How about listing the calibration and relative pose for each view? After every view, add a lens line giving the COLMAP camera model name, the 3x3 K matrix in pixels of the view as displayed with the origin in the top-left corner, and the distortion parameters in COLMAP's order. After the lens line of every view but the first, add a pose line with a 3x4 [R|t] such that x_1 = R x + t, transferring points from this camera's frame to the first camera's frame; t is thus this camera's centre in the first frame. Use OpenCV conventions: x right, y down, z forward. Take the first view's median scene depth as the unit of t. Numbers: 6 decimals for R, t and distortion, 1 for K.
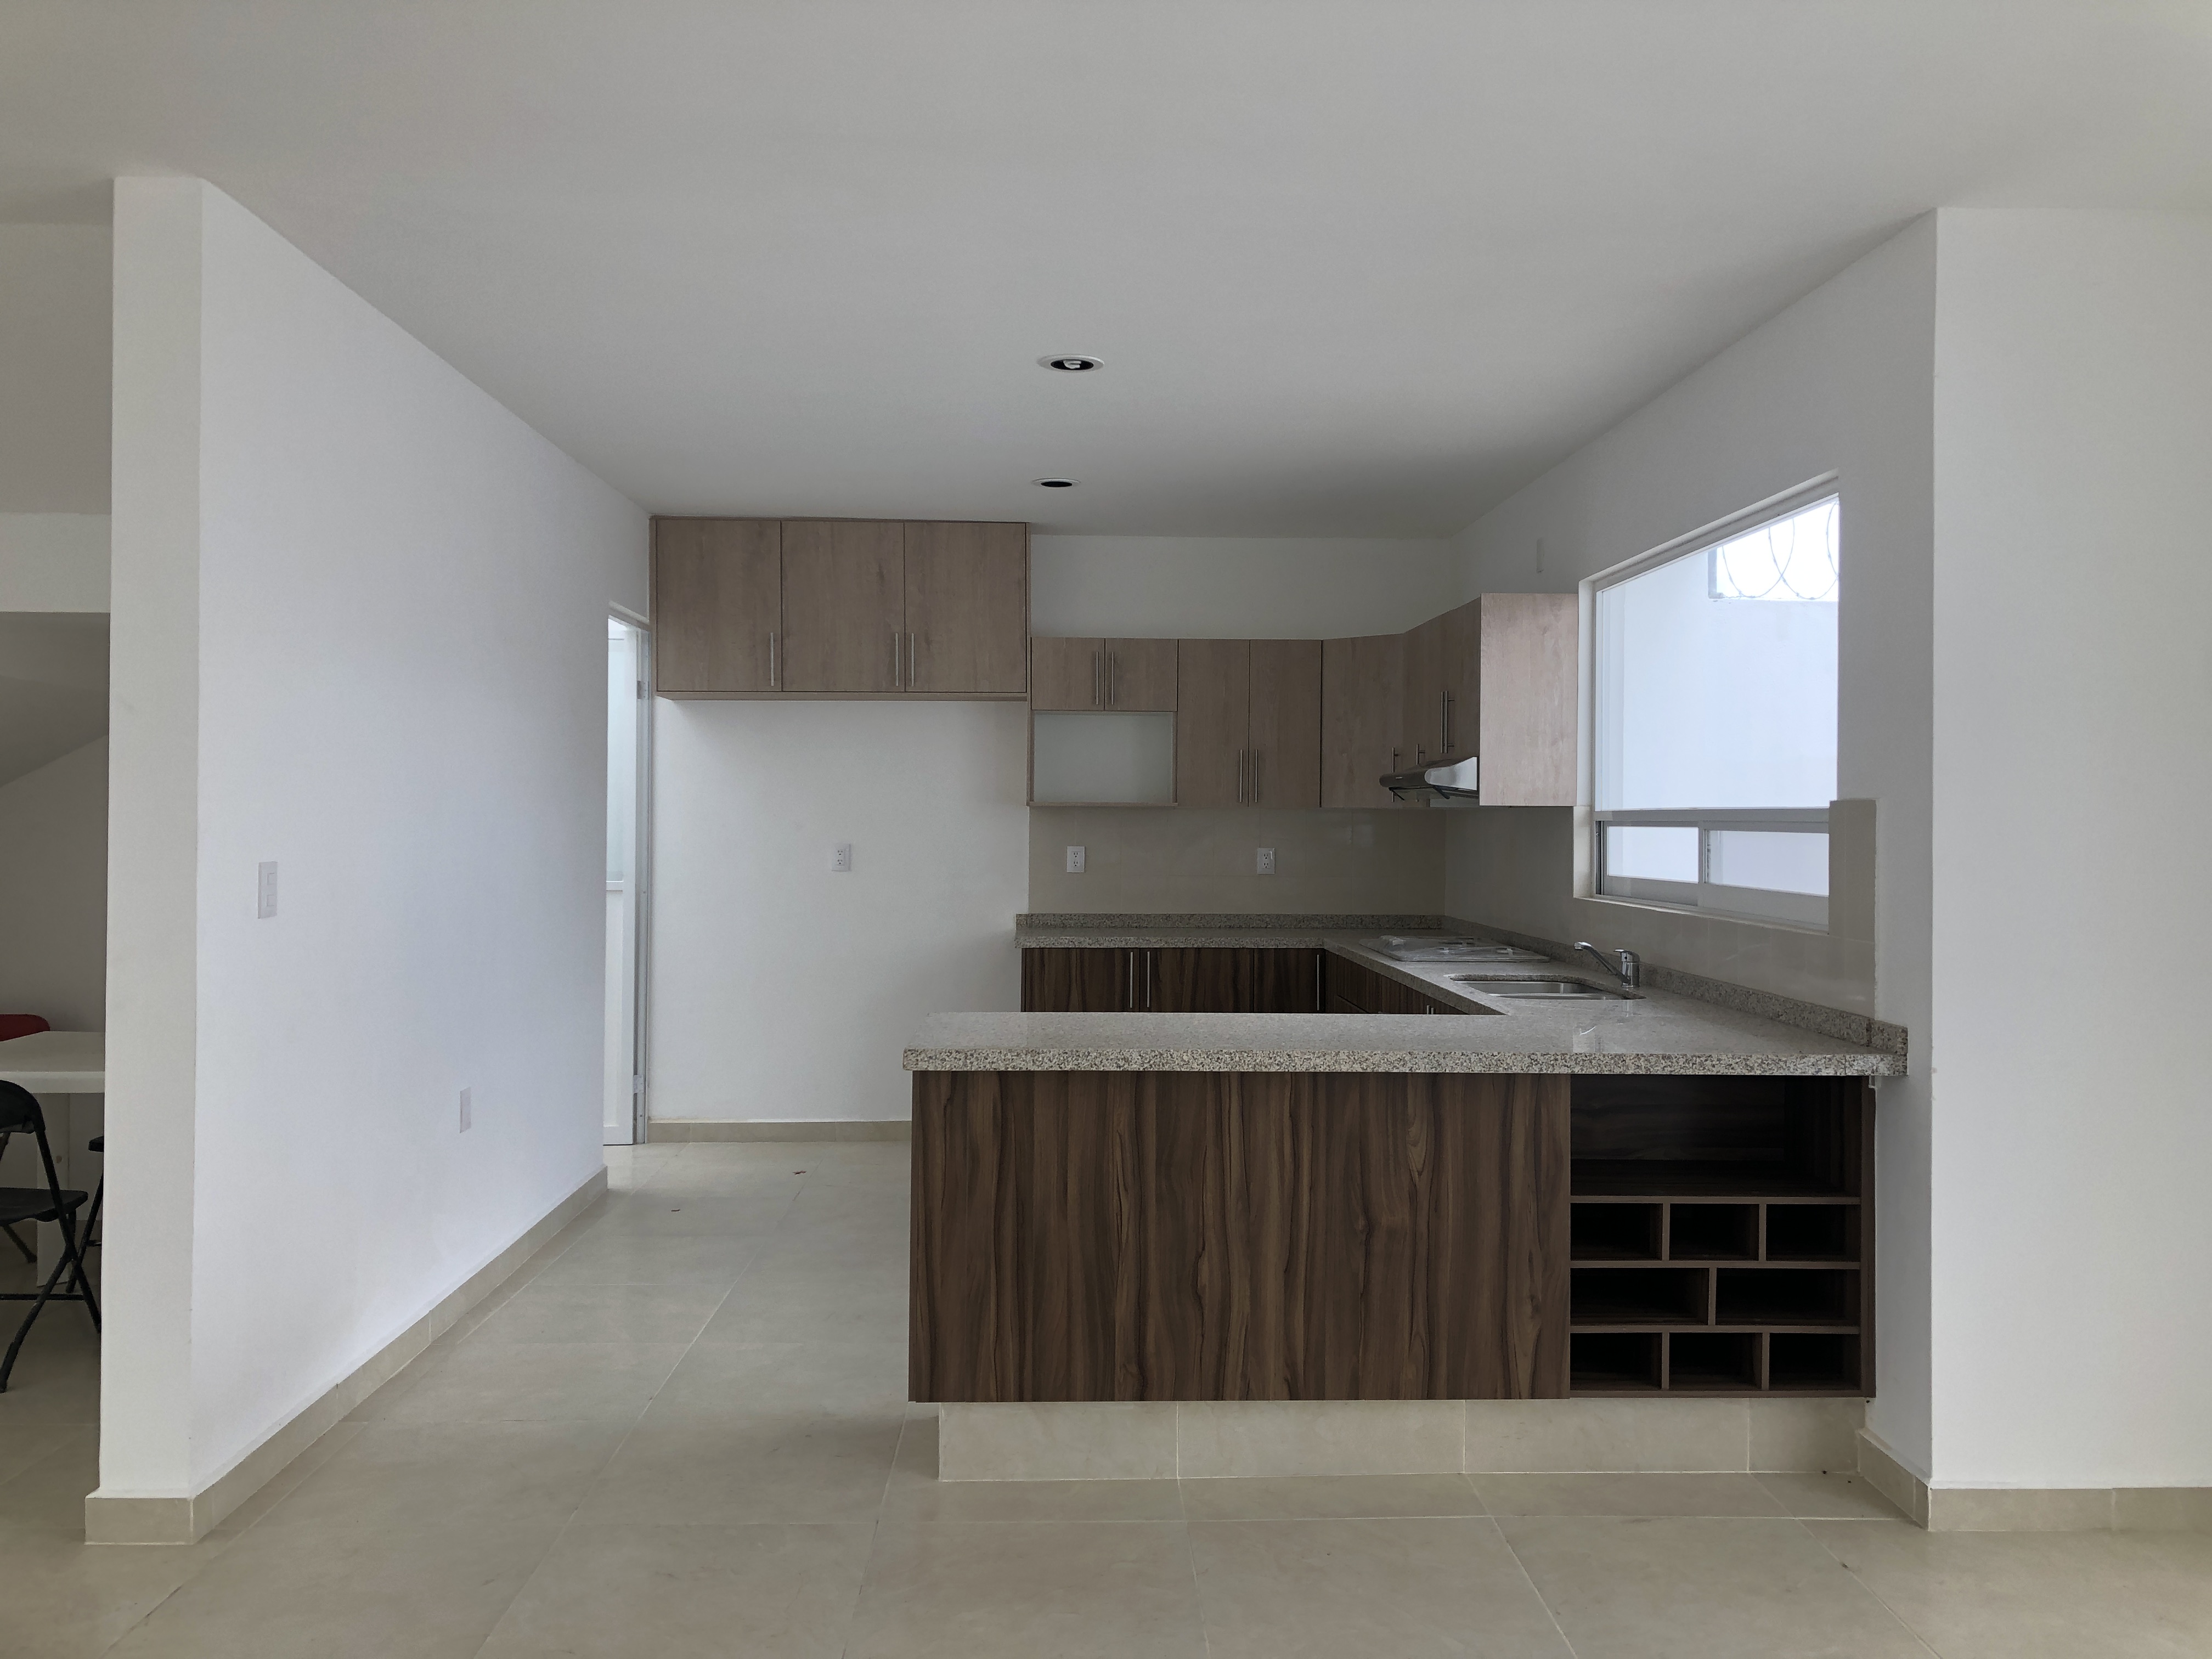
lens RADIAL K [[1782.5, 0, 1106.9], [0, 1782.5, 802.8], [0, 0, 1]] dist [0.000540, -0.003987]
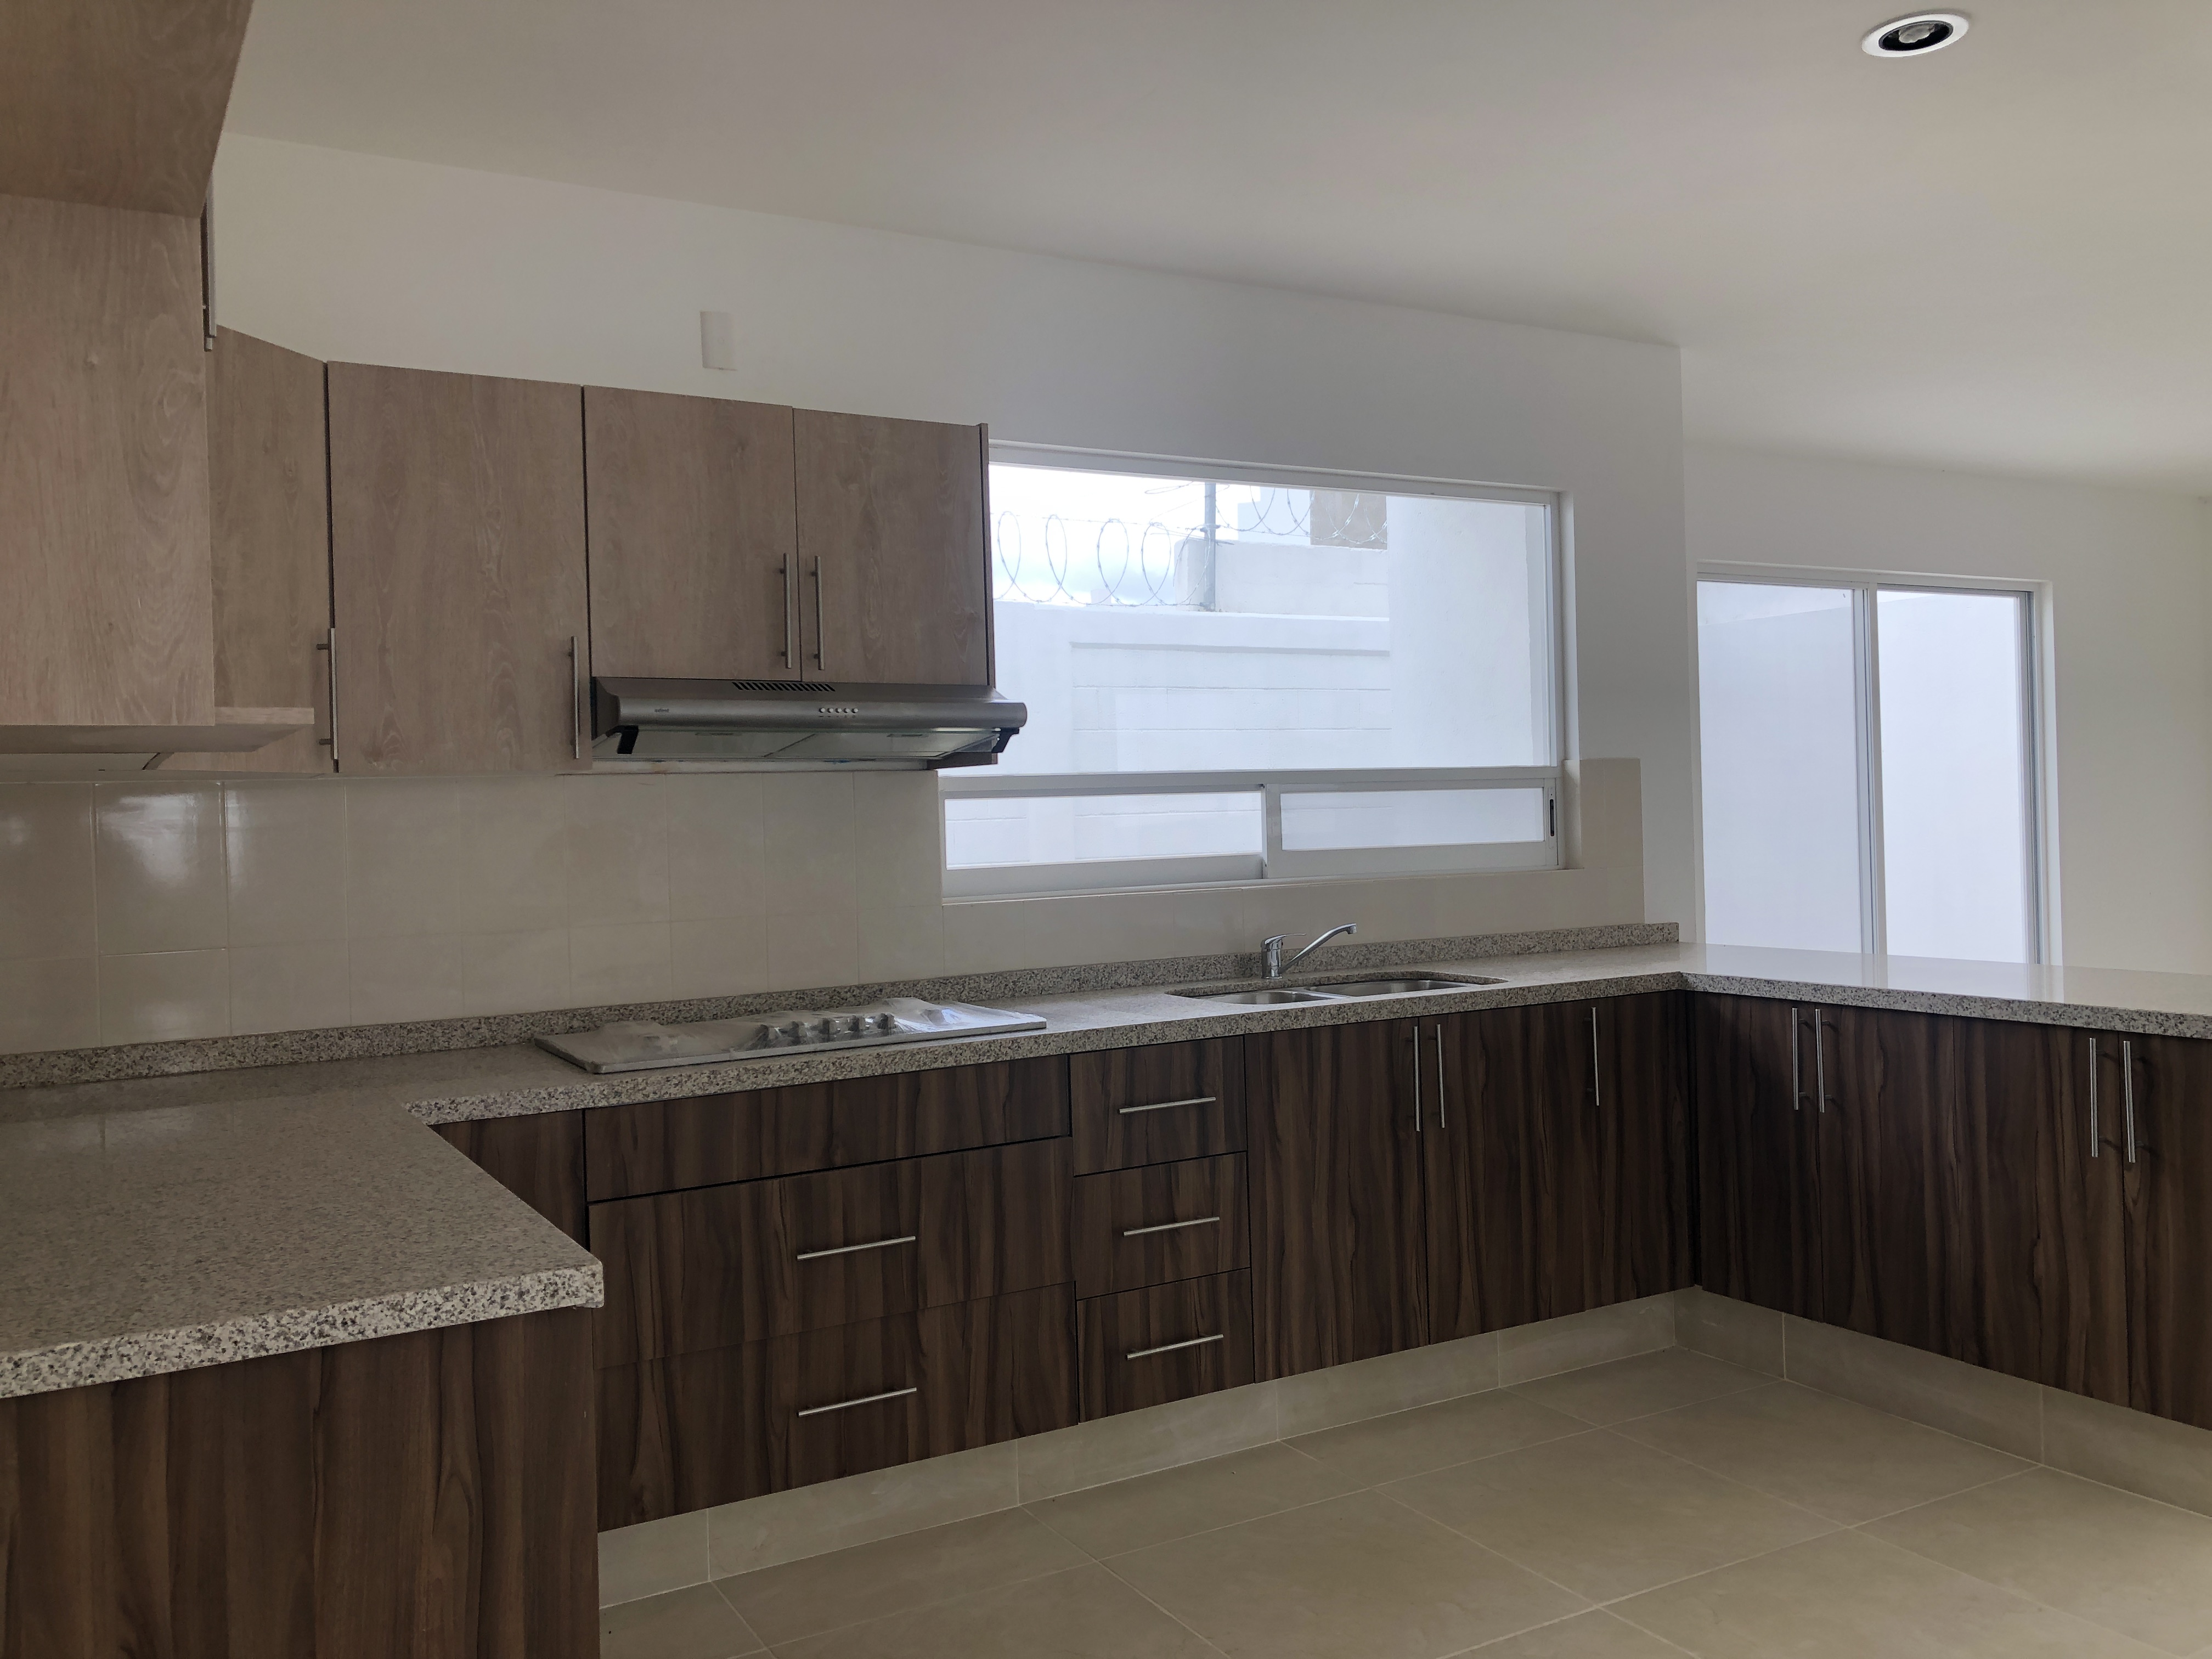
lens RADIAL K [[1782.5, 0, 1106.9], [0, 1782.5, 802.8], [0, 0, 1]] dist [0.000540, -0.003987]
pose [[-0.450139, -0.001311, 0.892957, -0.578322], [0.011518, 0.999907, 0.007274, 0.016169], [-0.892884, 0.013559, -0.450082, 1.944971]]
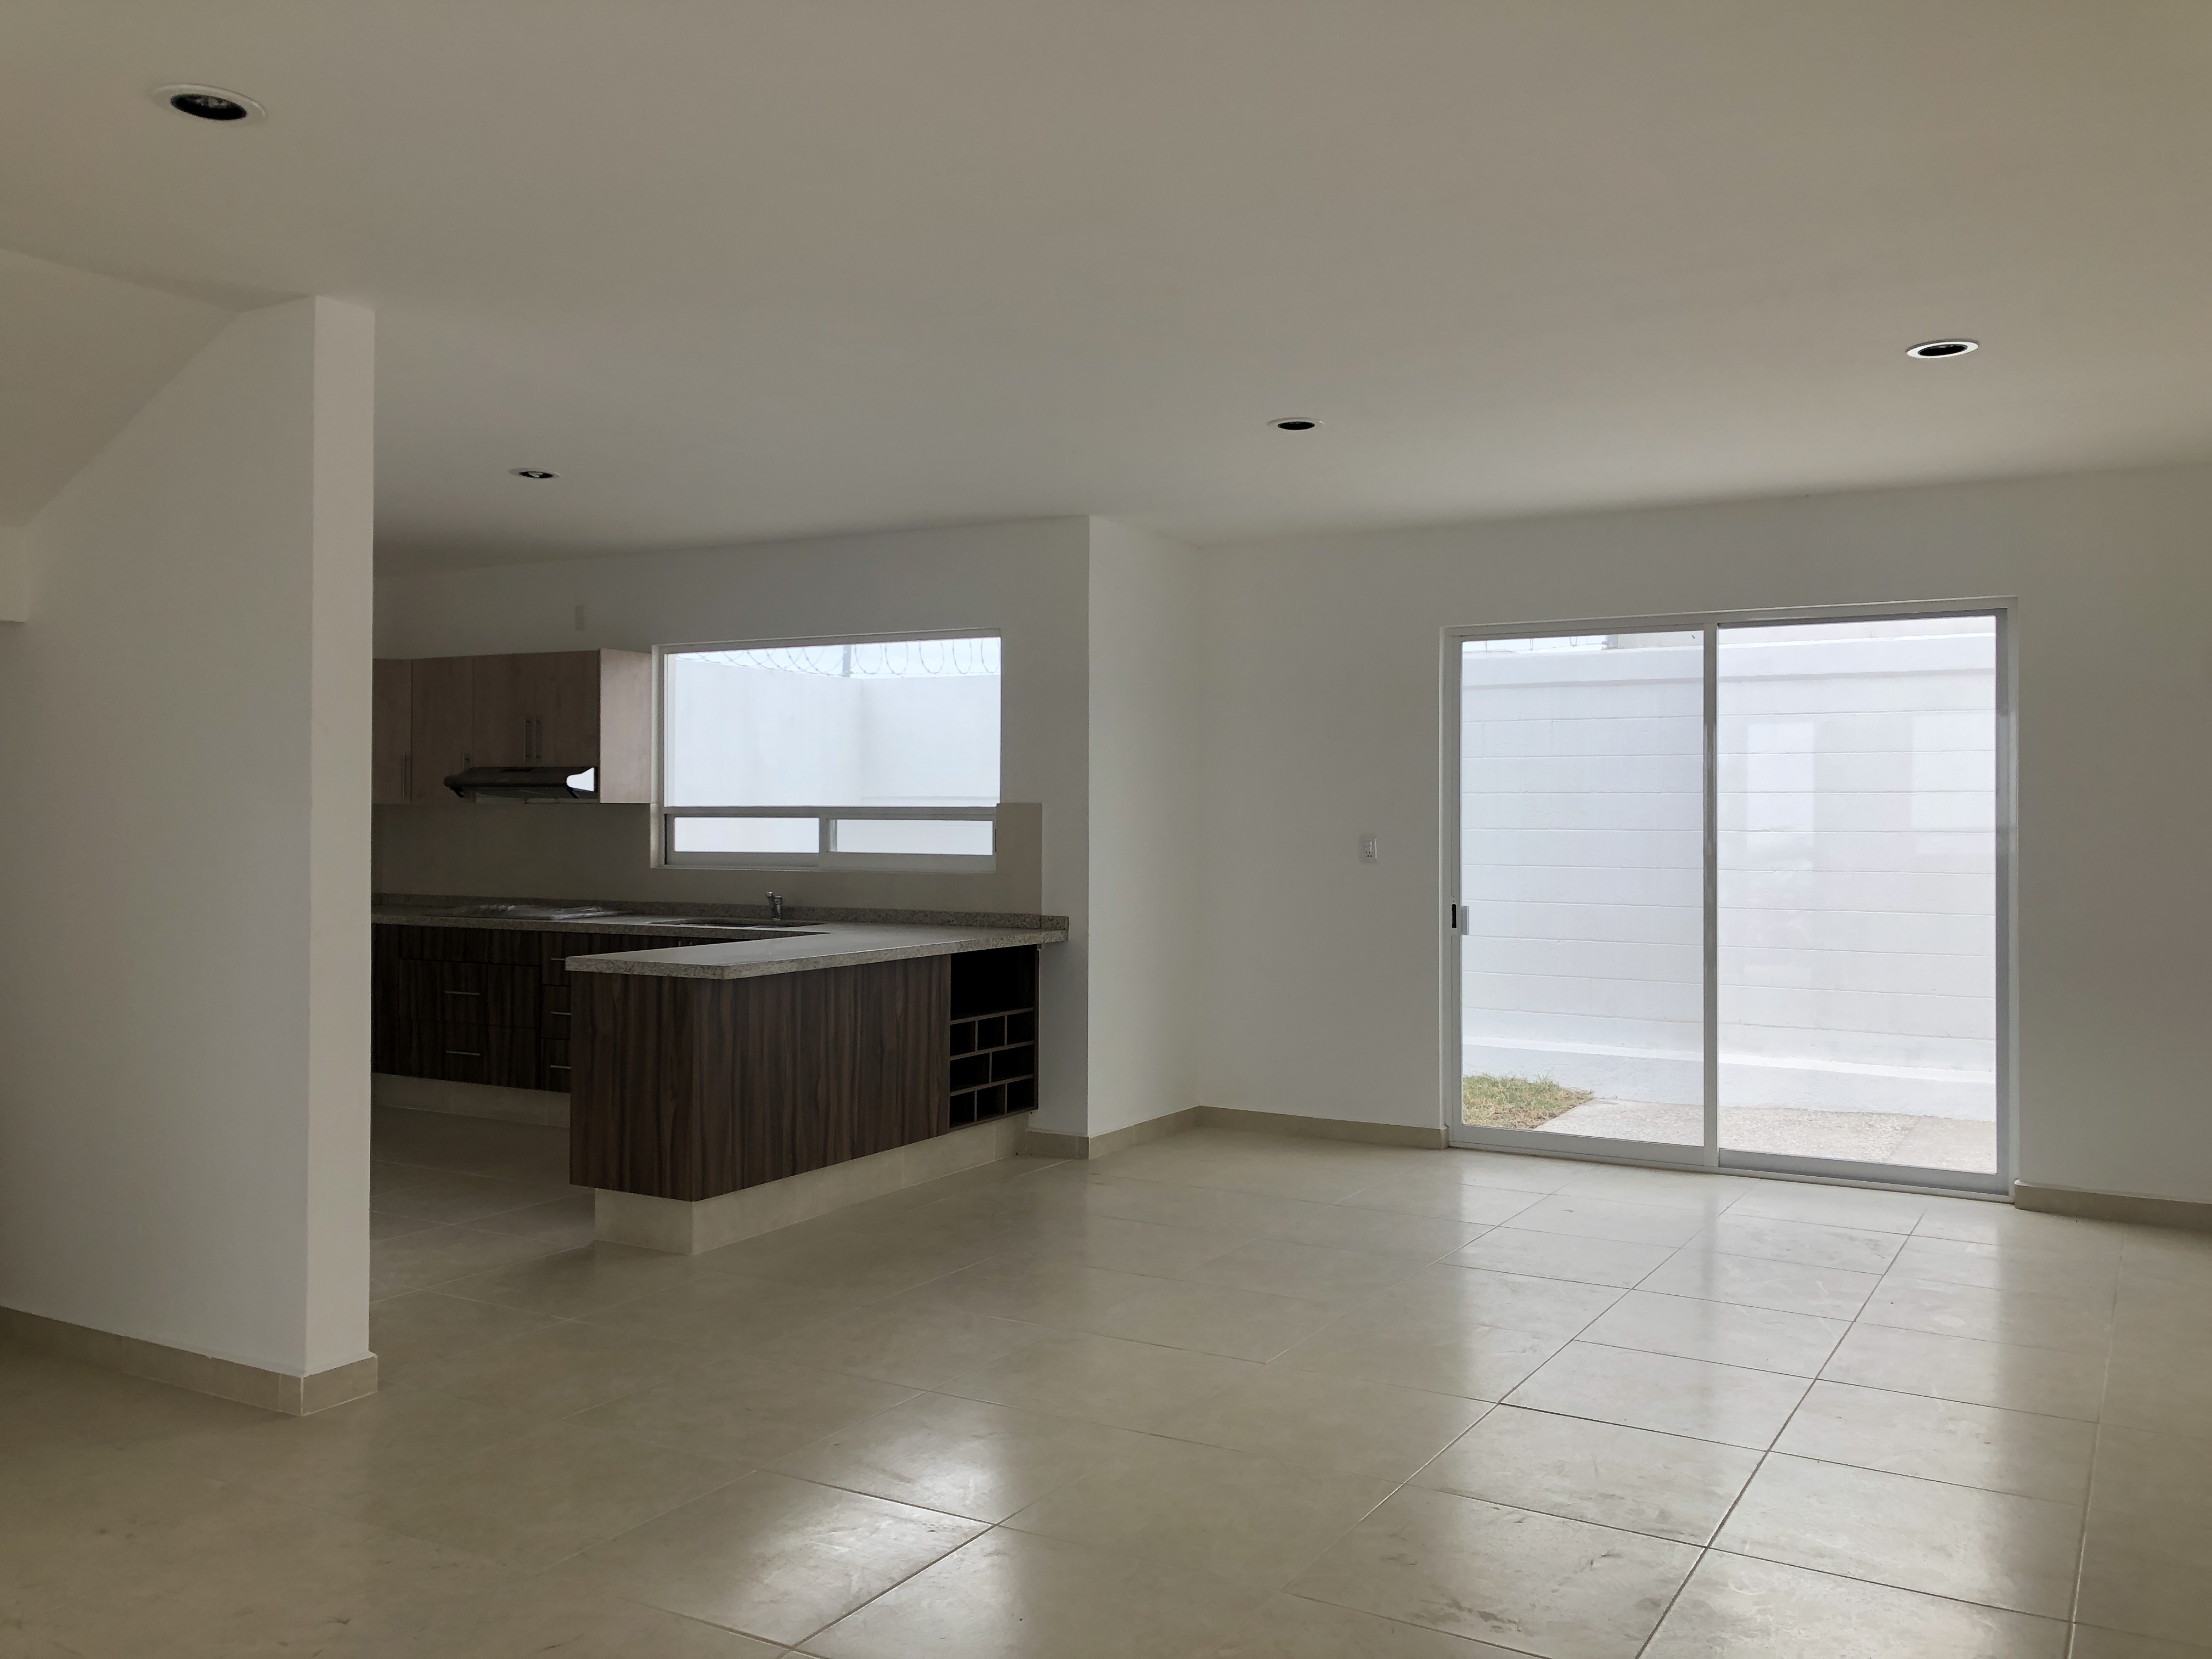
lens RADIAL K [[1782.5, 0, 1106.9], [0, 1782.5, 802.8], [0, 0, 1]] dist [0.000540, -0.003987]
pose [[0.527008, -0.002143, 0.849858, -1.180373], [-0.004710, 0.999974, 0.005442, -0.012566], [-0.849848, -0.006871, 0.526984, -0.088985]]
